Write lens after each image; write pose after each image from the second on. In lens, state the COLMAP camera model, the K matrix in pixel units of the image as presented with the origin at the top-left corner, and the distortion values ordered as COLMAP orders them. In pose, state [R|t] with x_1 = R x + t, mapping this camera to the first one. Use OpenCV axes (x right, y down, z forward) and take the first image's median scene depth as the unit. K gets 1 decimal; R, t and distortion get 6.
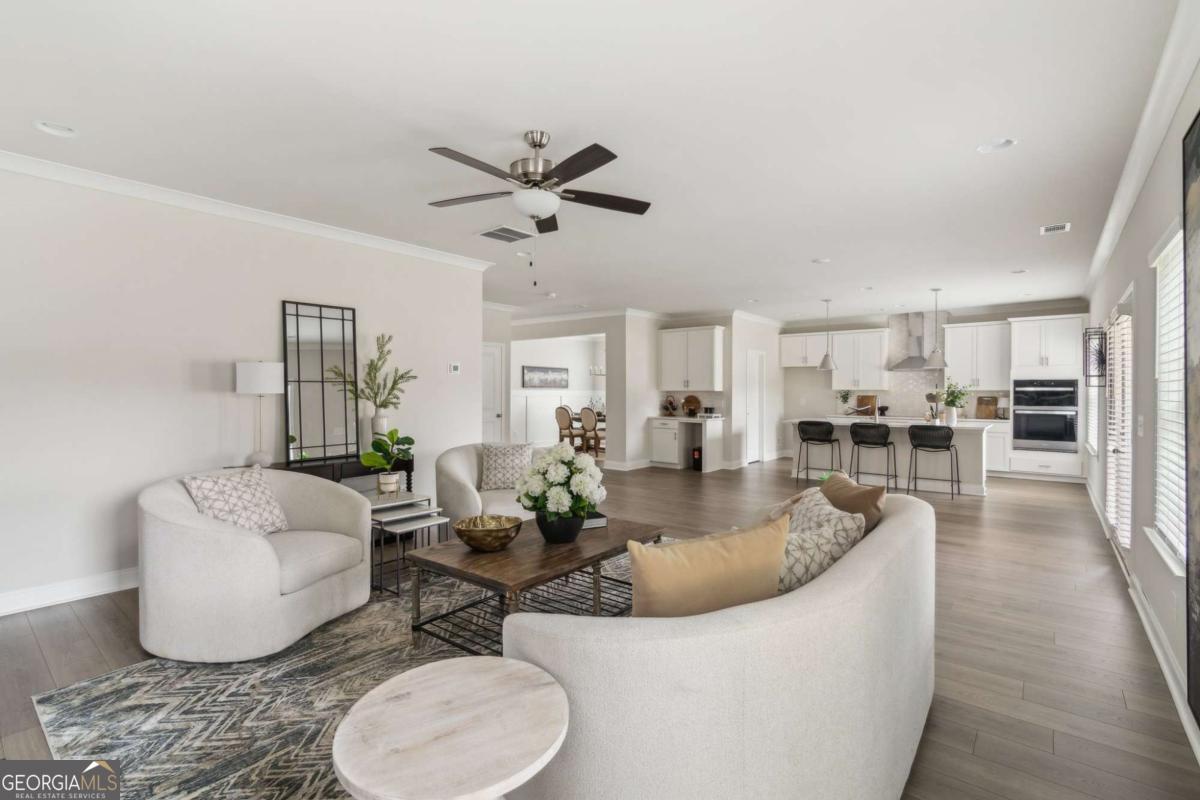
lens RADIAL K [[553.5, 0, 600.7], [0, 553.5, 398.3], [0, 0, 1]] dist [0.006292, 0.000316]
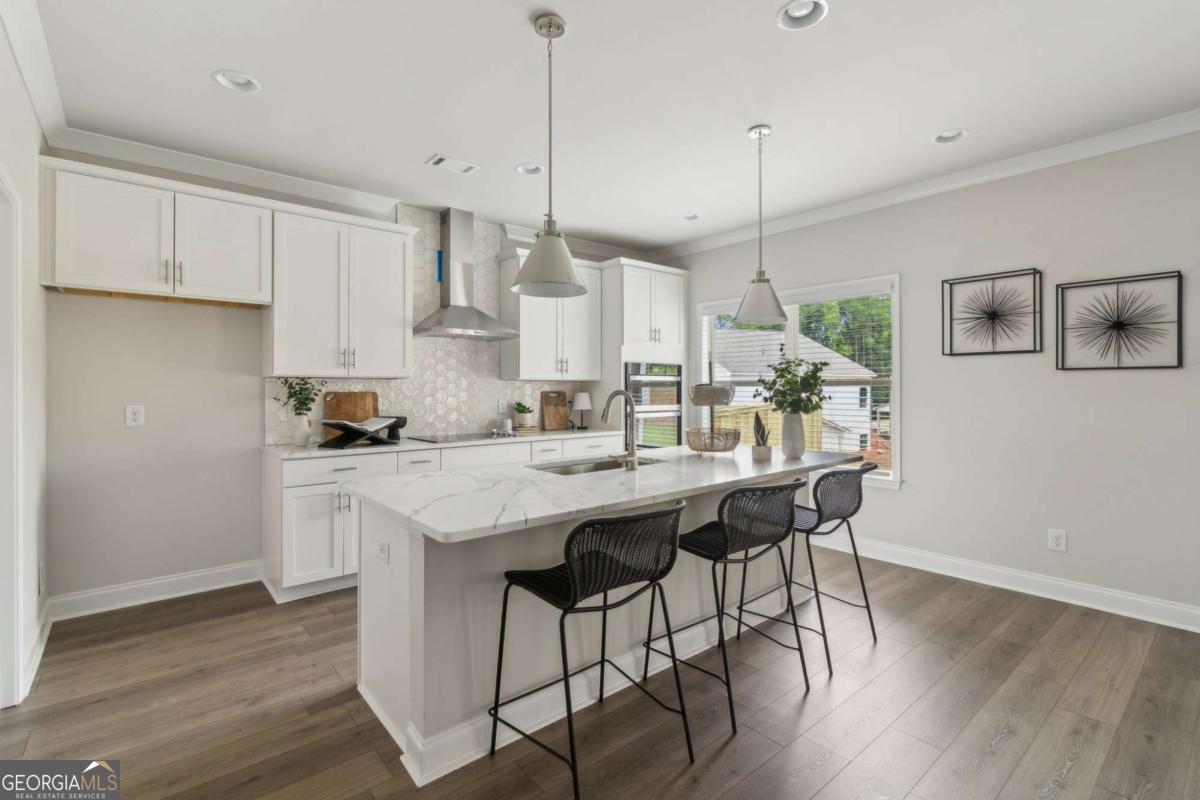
lens RADIAL K [[553.5, 0, 601.3], [0, 553.5, 391.3], [0, 0, 1]] dist [0.006292, 0.000316]
pose [[0.189819, -0.004282, 0.981810, 0.125480], [0.016819, 0.999858, 0.001109, -0.002768], [-0.981675, 0.016303, 0.189864, 0.739877]]
